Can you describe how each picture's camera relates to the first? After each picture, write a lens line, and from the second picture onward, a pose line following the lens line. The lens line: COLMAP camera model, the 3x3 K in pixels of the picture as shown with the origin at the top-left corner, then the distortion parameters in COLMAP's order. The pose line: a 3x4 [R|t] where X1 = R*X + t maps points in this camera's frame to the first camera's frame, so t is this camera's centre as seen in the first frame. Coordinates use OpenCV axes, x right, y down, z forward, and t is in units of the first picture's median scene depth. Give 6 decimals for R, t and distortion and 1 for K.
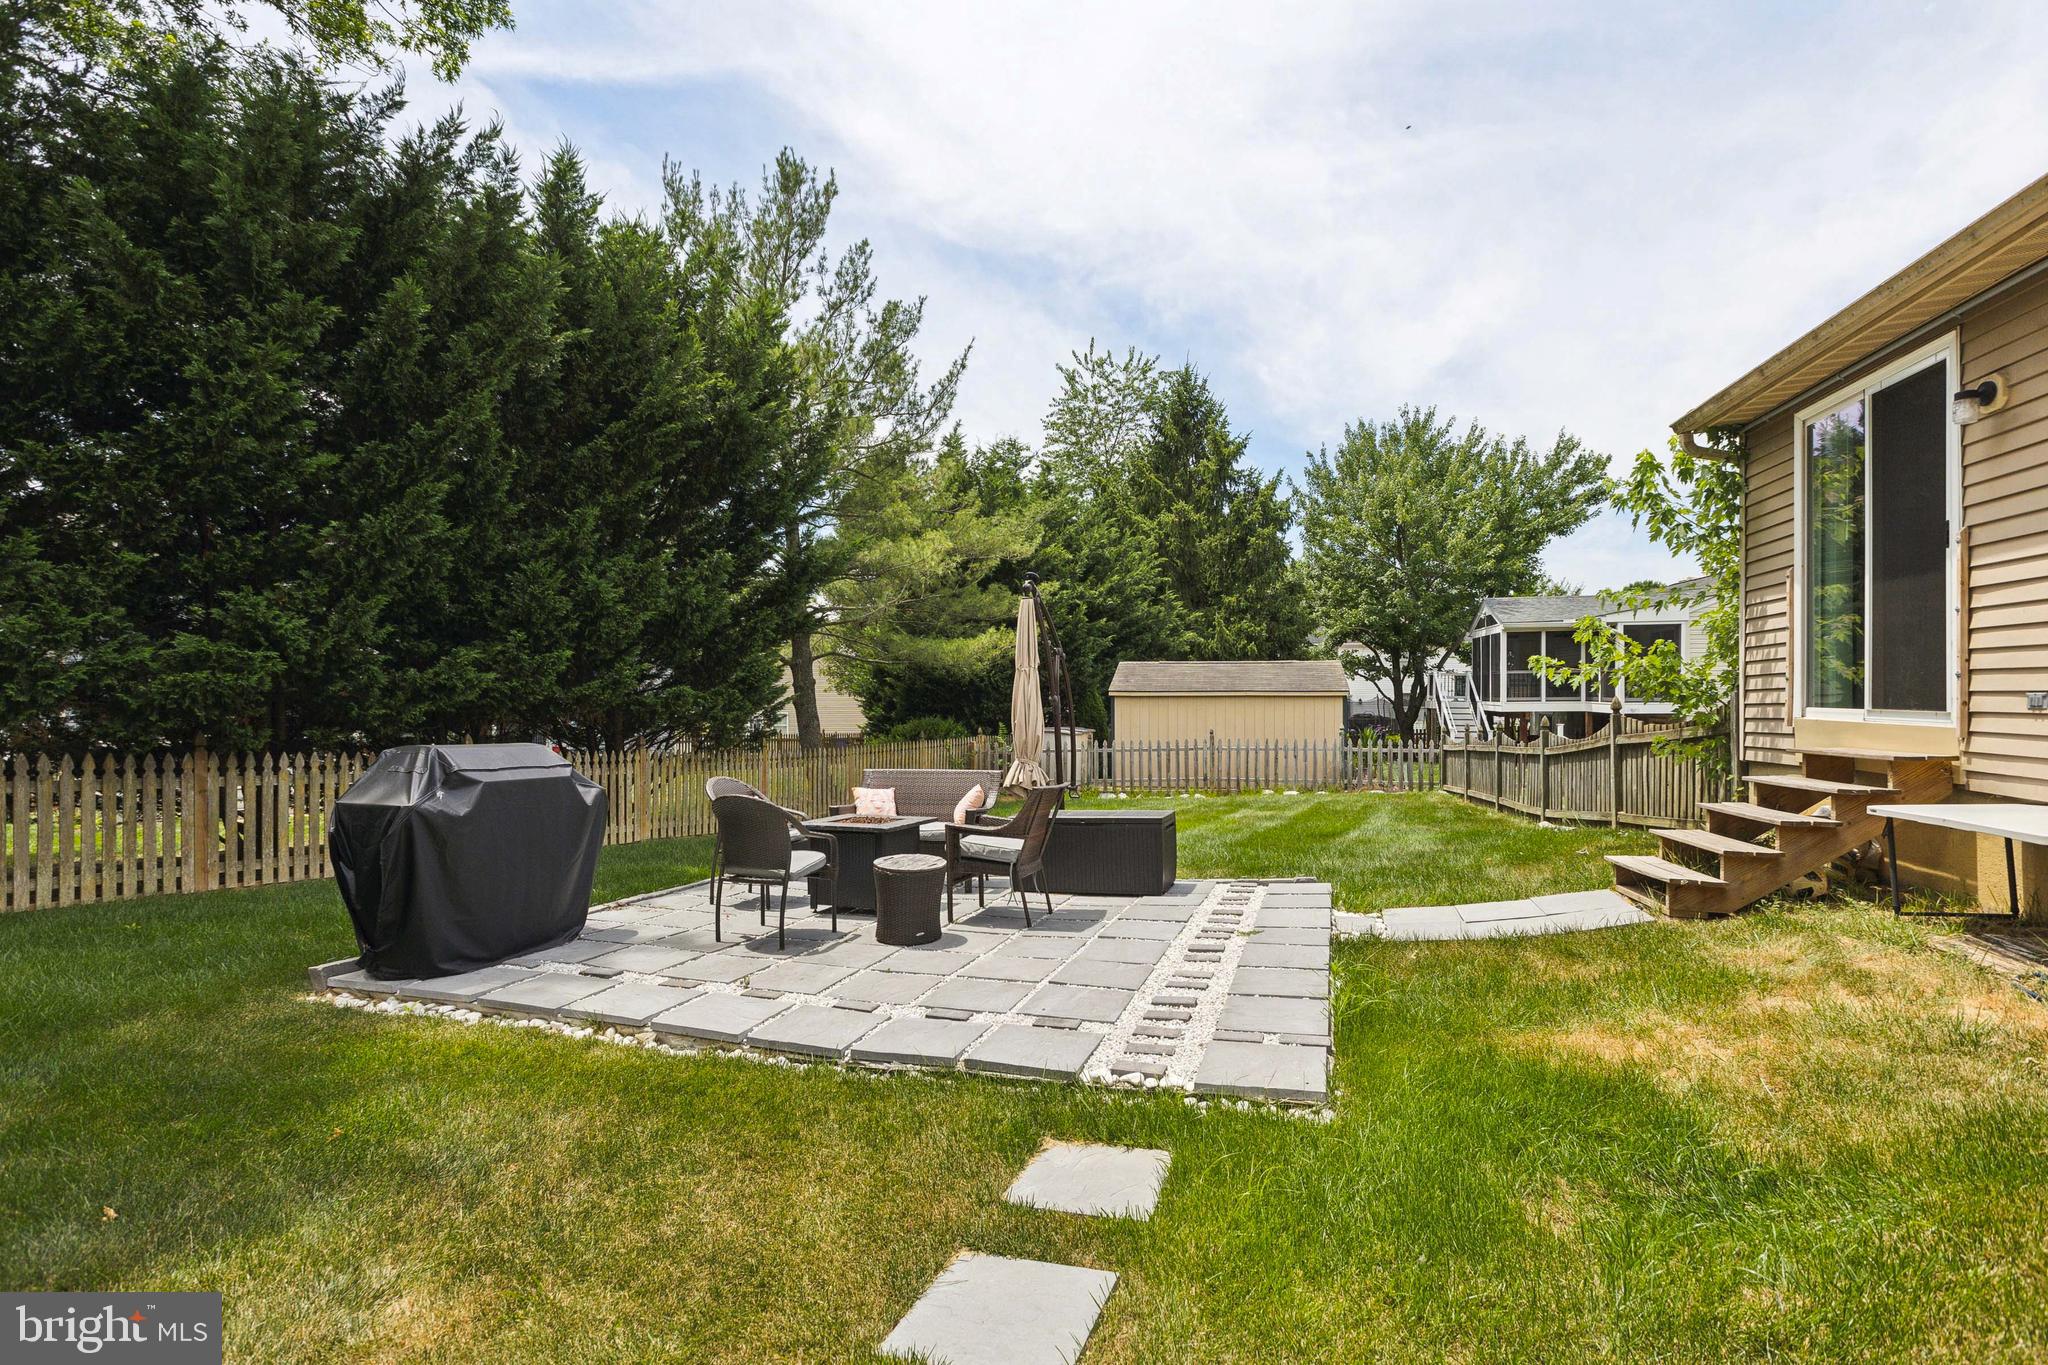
lens RADIAL K [[939.6, 0, 1025.4], [0, 939.6, 688.7], [0, 0, 1]] dist [-0.000813, -0.000450]
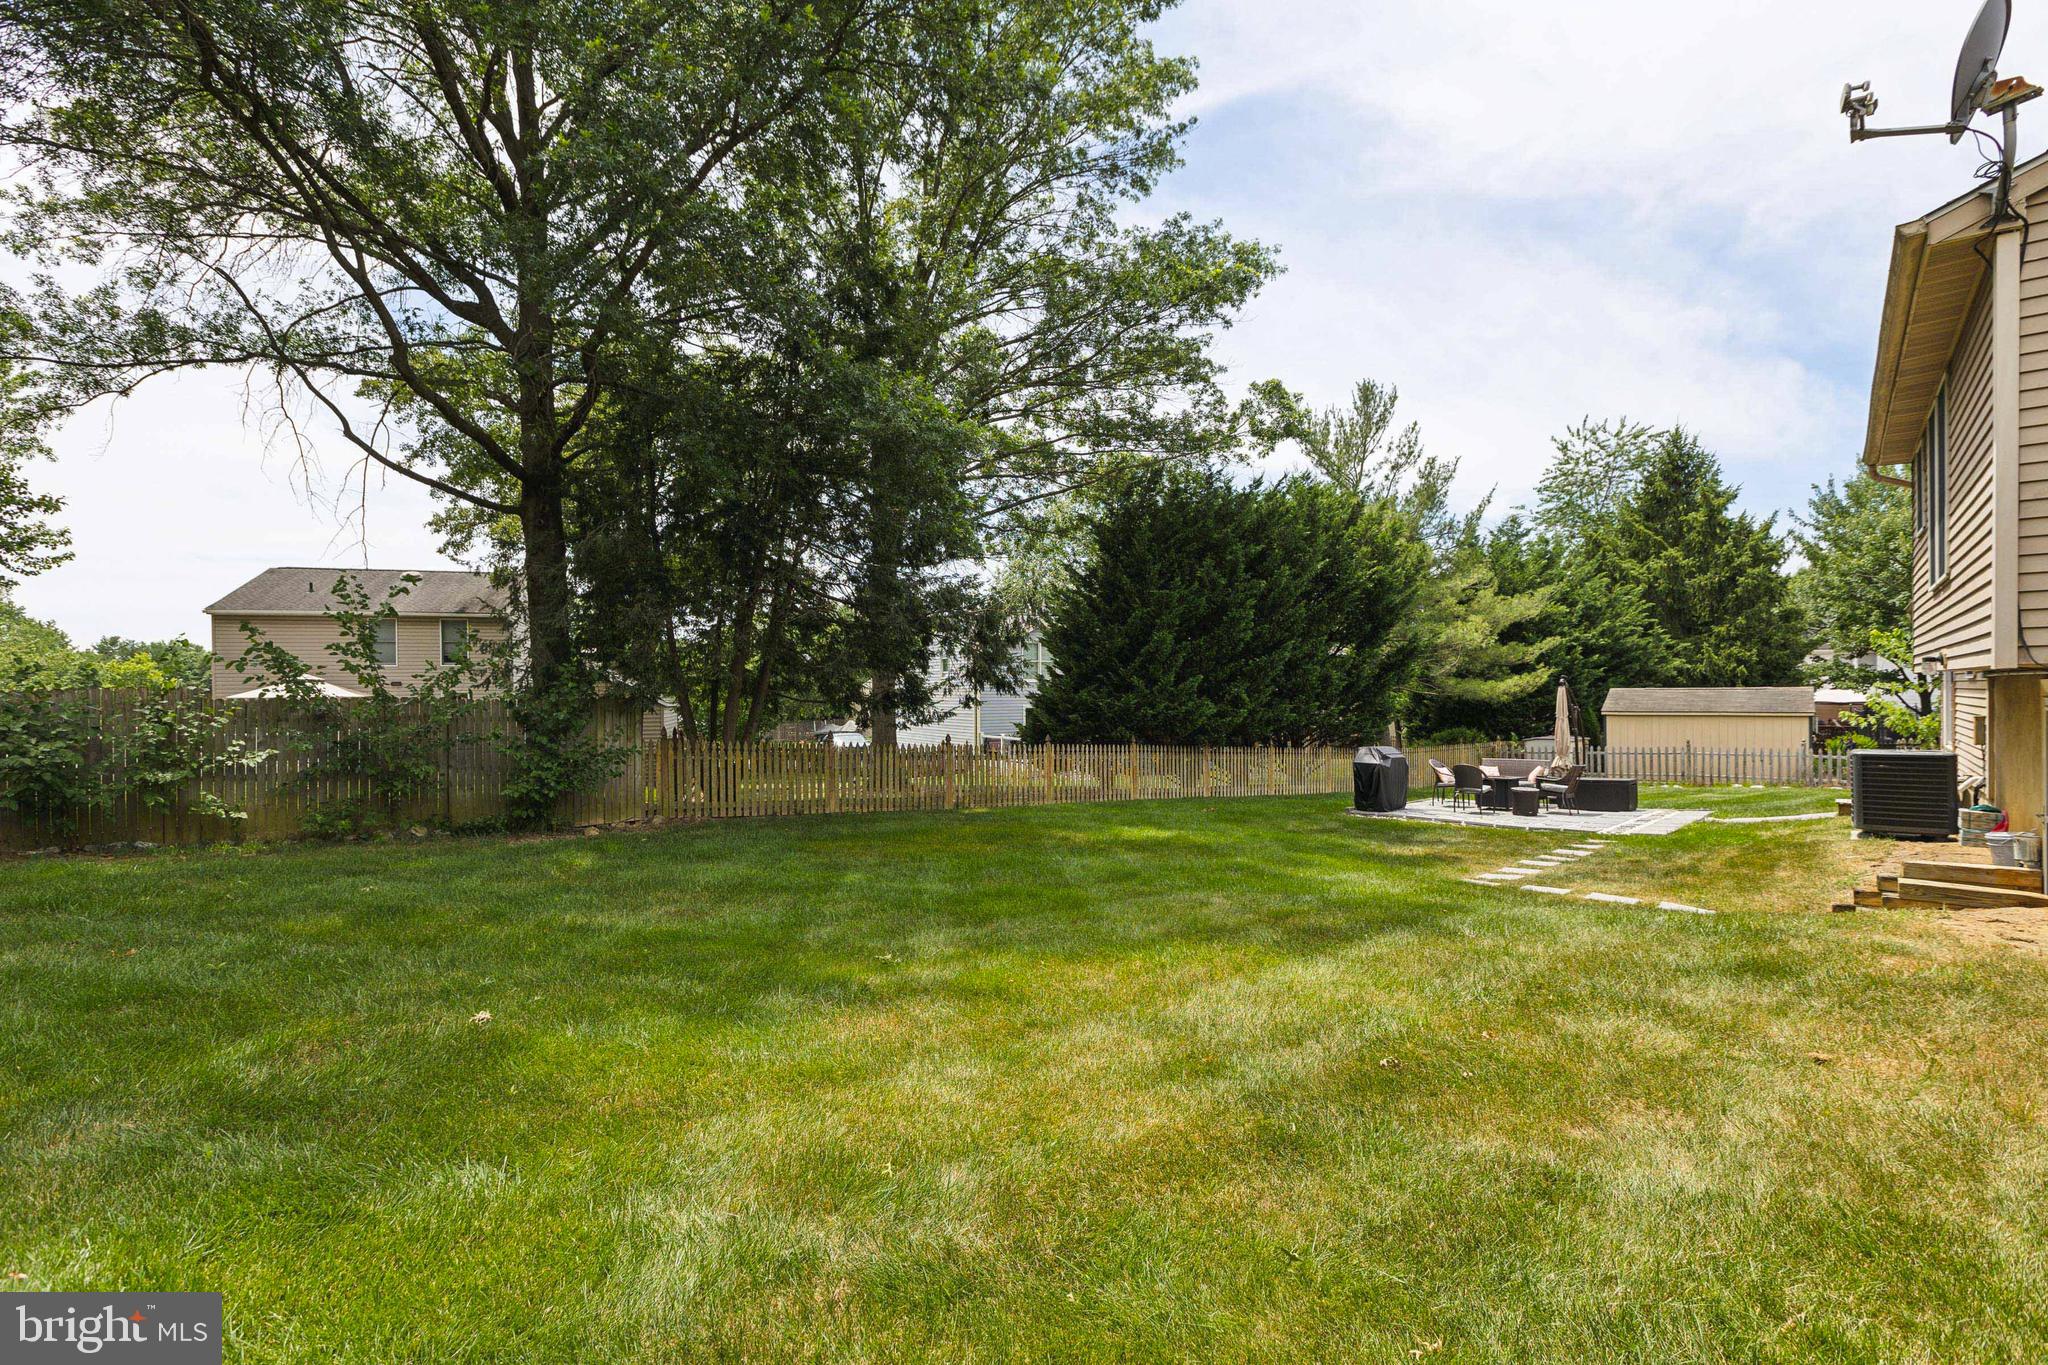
lens RADIAL K [[939.6, 0, 1016.4], [0, 939.6, 688.1], [0, 0, 1]] dist [-0.000813, -0.000450]
pose [[0.891813, -0.008240, -0.452328, -0.044367], [0.010013, 0.999949, 0.001526, -0.033857], [0.452293, -0.005890, 0.891850, -0.517814]]
